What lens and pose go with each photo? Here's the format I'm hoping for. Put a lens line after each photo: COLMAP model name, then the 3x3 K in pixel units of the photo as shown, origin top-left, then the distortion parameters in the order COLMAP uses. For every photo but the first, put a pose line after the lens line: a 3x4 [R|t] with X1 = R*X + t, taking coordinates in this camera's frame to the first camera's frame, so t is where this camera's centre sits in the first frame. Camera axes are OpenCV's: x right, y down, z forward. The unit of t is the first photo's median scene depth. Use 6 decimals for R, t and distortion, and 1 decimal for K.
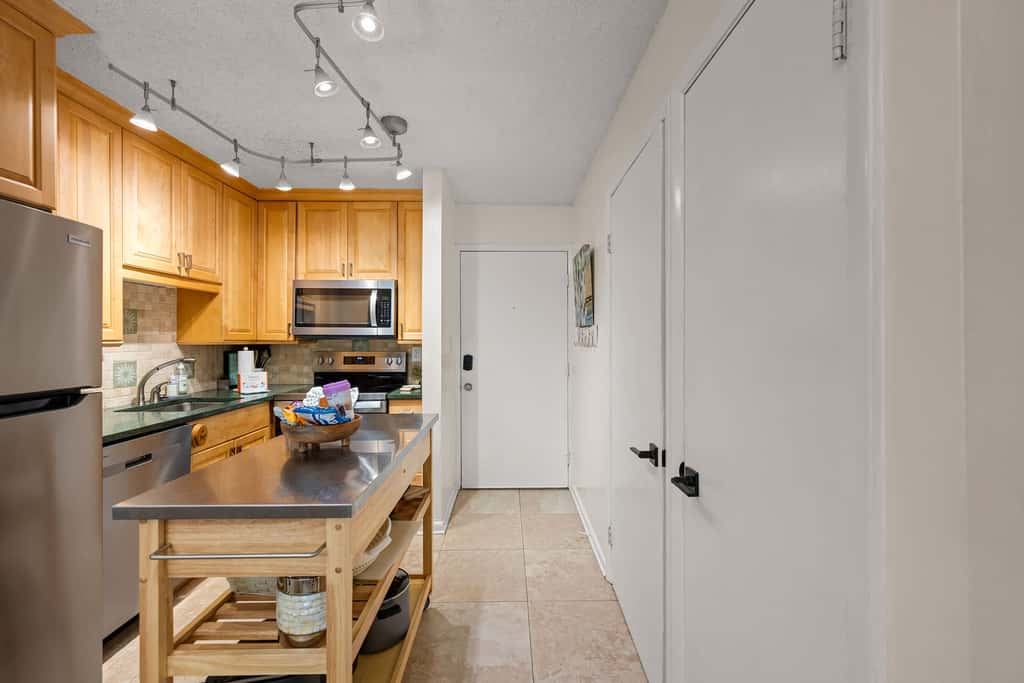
lens RADIAL K [[416.9, 0, 514.8], [0, 416.9, 336.2], [0, 0, 1]] dist [-0.001351, -0.000078]
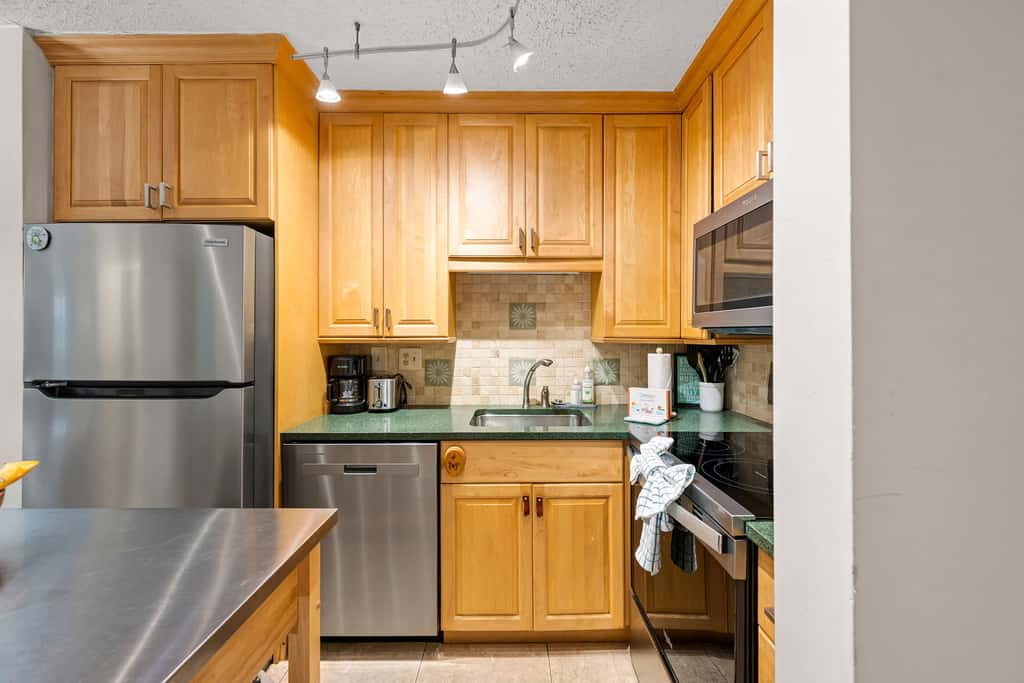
lens RADIAL K [[402.2, 0, 513.4], [0, 402.2, 333.2], [0, 0, 1]] dist [-0.000320, -0.000098]
pose [[-0.013439, -0.000187, -0.999910, -0.019487], [0.004883, 0.999988, -0.000252, 0.002981], [0.999898, -0.004886, -0.013438, 0.956801]]
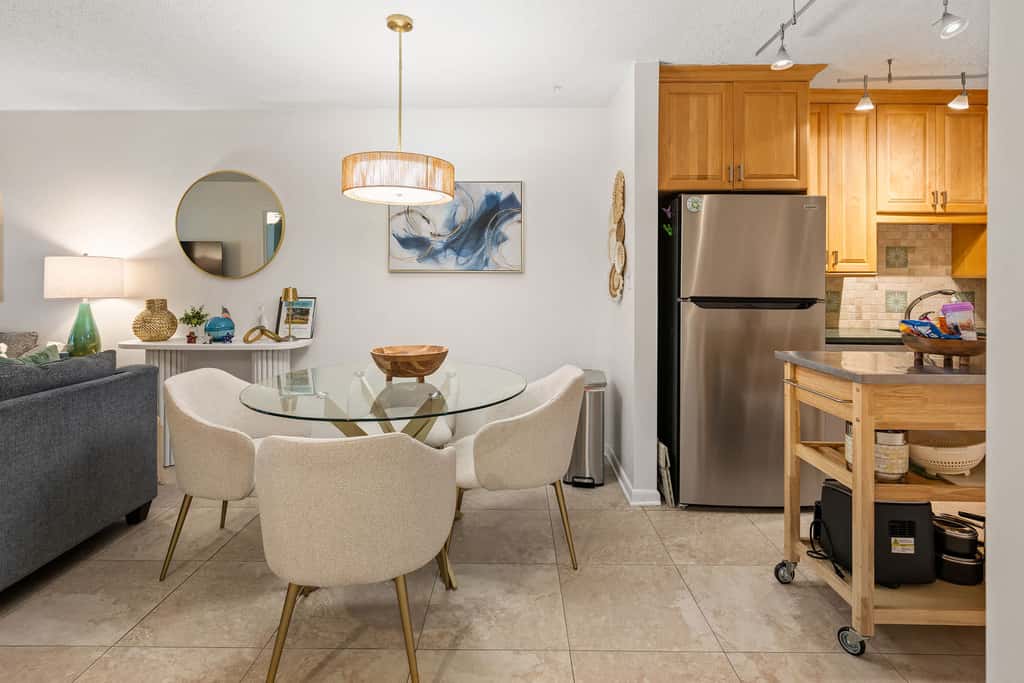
lens RADIAL K [[493.6, 0, 510.8], [0, 493.6, 278.1], [0, 0, 1]] dist [0.000834, 0.000168]
pose [[-0.029487, -0.003195, -0.999560, 0.487830], [-0.001481, 0.999994, -0.003153, 0.028722], [0.999564, 0.001387, -0.029492, -0.056060]]
